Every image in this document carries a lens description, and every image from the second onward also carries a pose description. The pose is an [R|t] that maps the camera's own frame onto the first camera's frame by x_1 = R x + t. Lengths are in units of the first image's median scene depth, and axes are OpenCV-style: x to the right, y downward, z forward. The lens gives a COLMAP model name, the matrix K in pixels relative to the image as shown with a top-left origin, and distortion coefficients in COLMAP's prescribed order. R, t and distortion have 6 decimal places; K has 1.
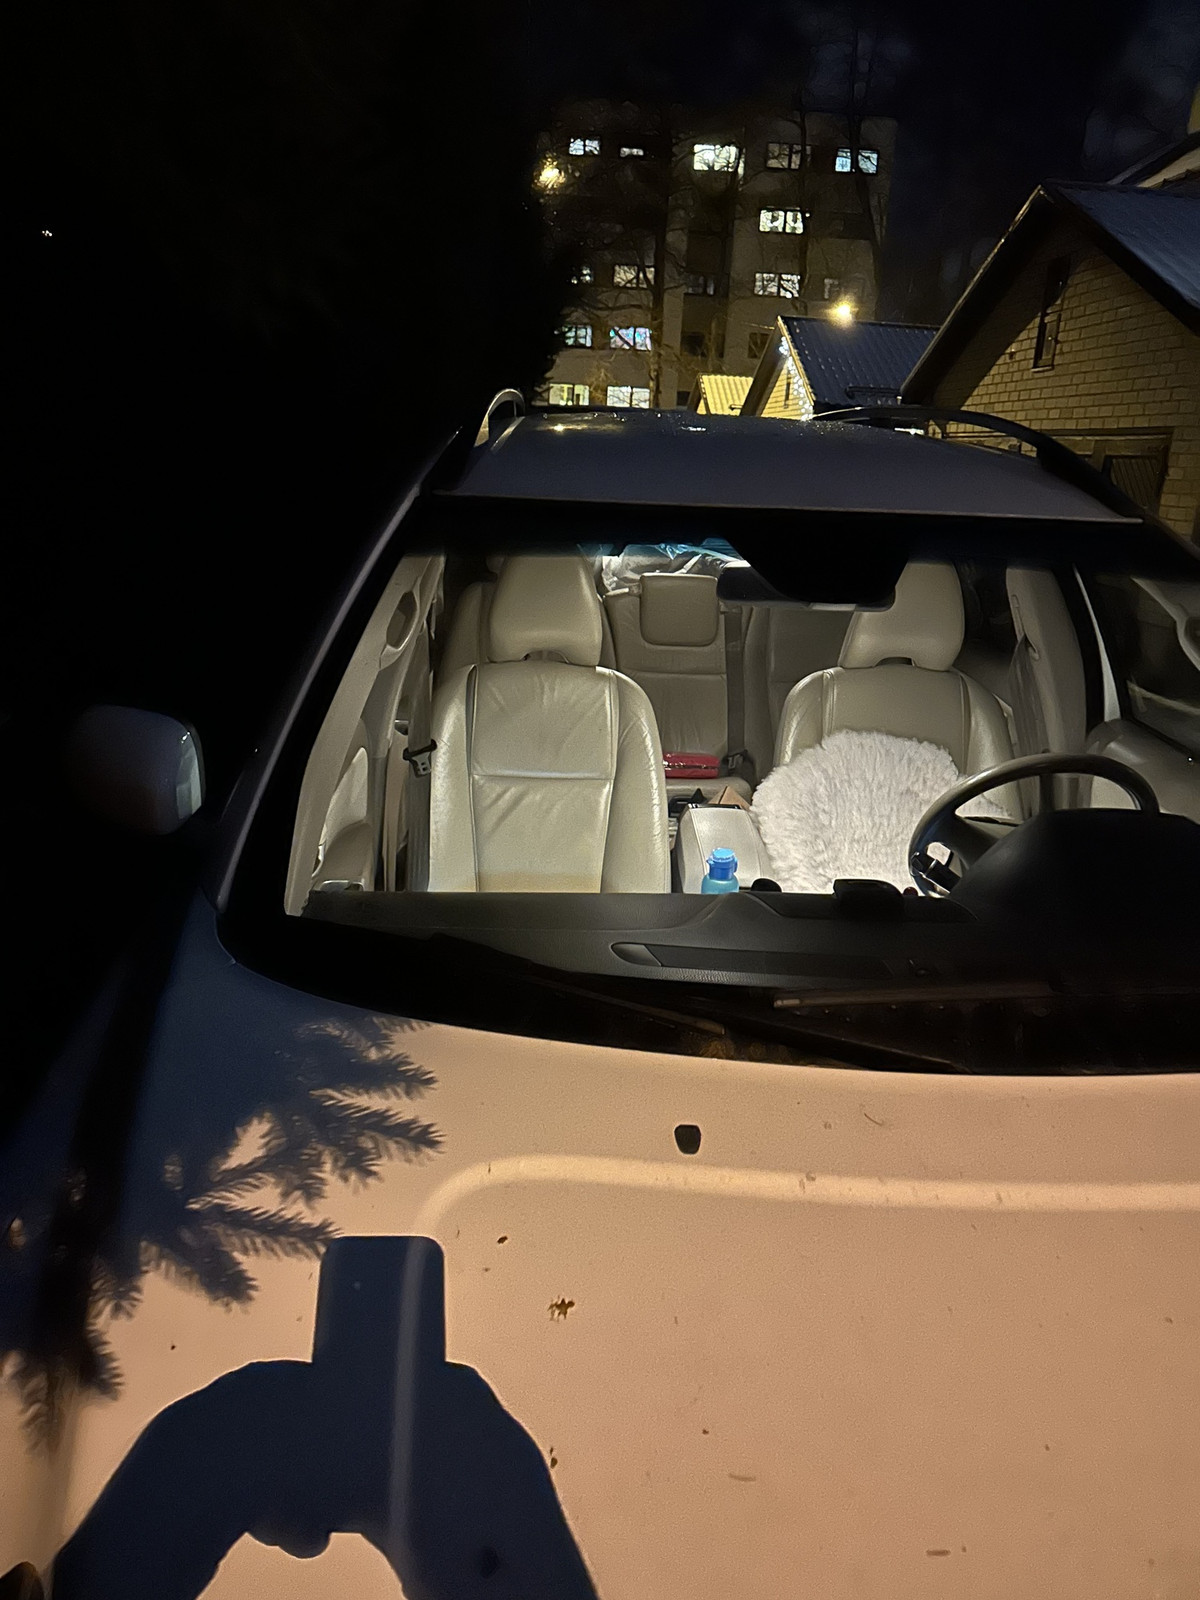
lens RADIAL K [[1121.1, 0, 603.9], [0, 1121.1, 797.0], [0, 0, 1]] dist [-0.002863, -0.006091]
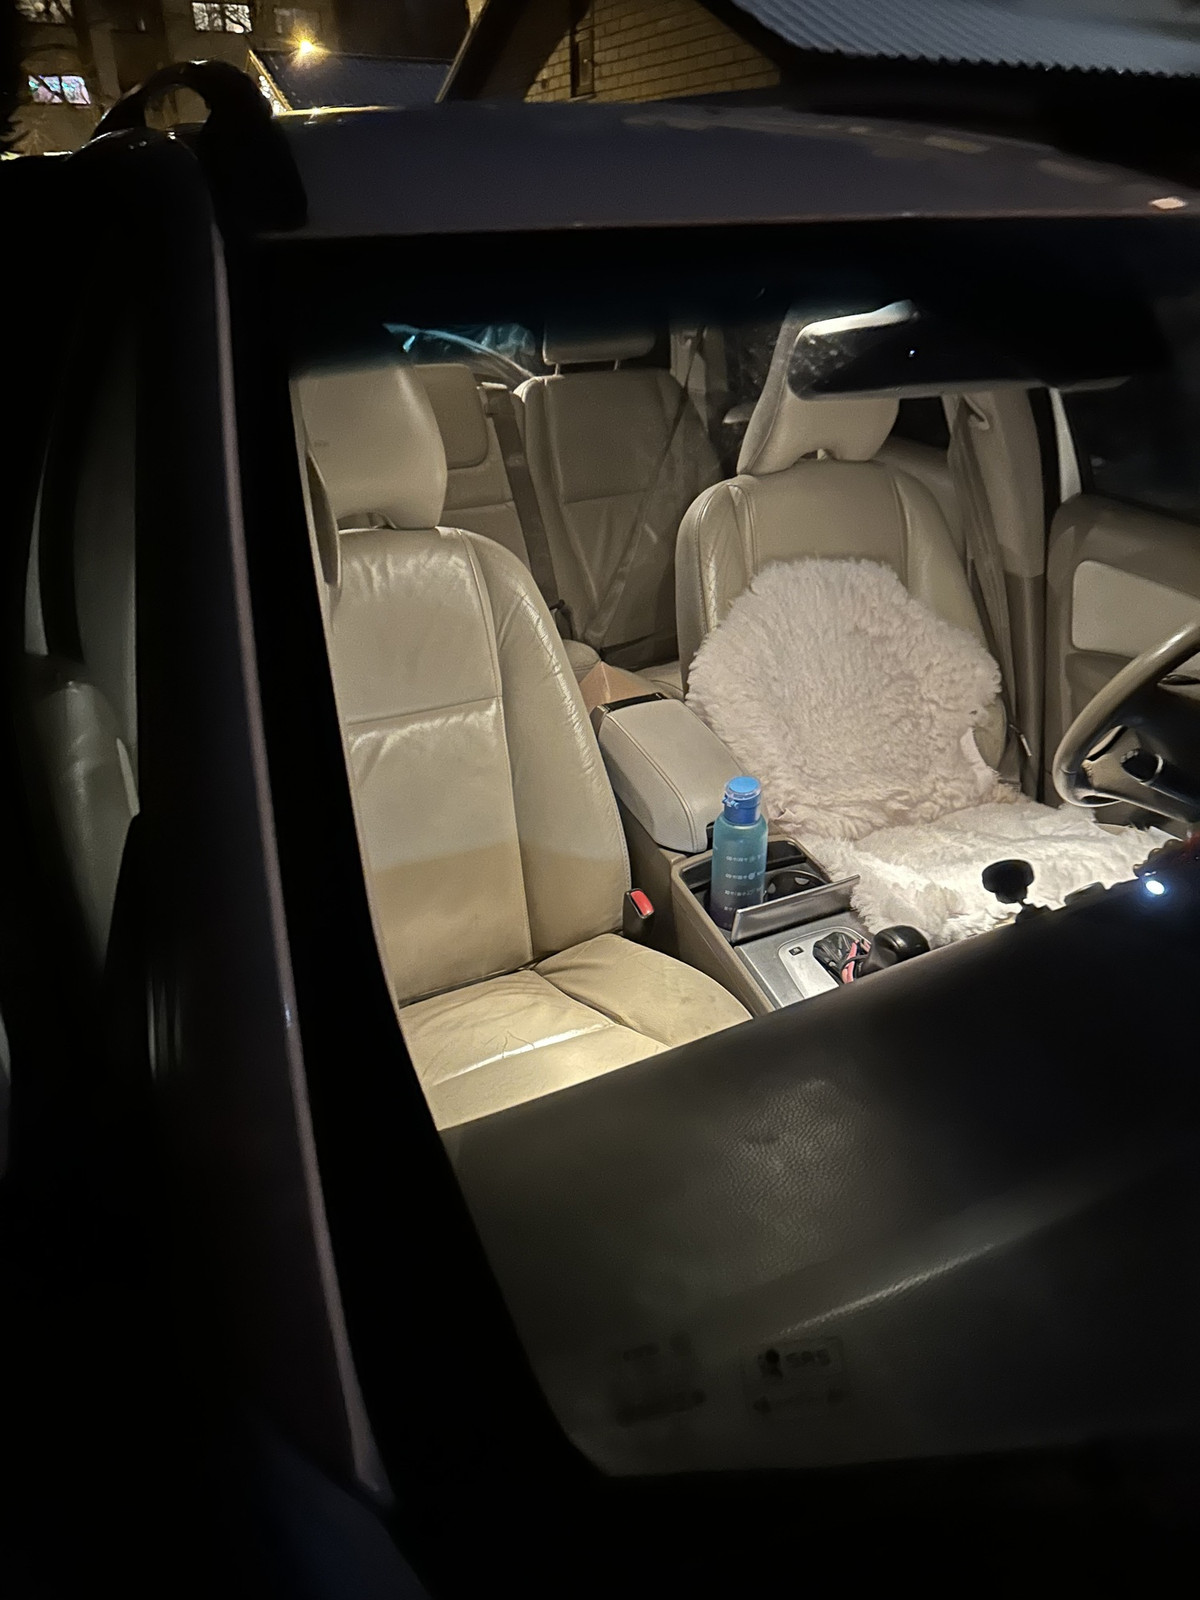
lens RADIAL K [[1121.1, 0, 594.7], [0, 1121.1, 805.8], [0, 0, 1]] dist [-0.002863, -0.006091]
pose [[0.916660, -0.234614, 0.323558, -0.166754], [0.171158, 0.962018, 0.212664, -0.082365], [-0.361163, -0.139560, 0.922000, 0.343133]]
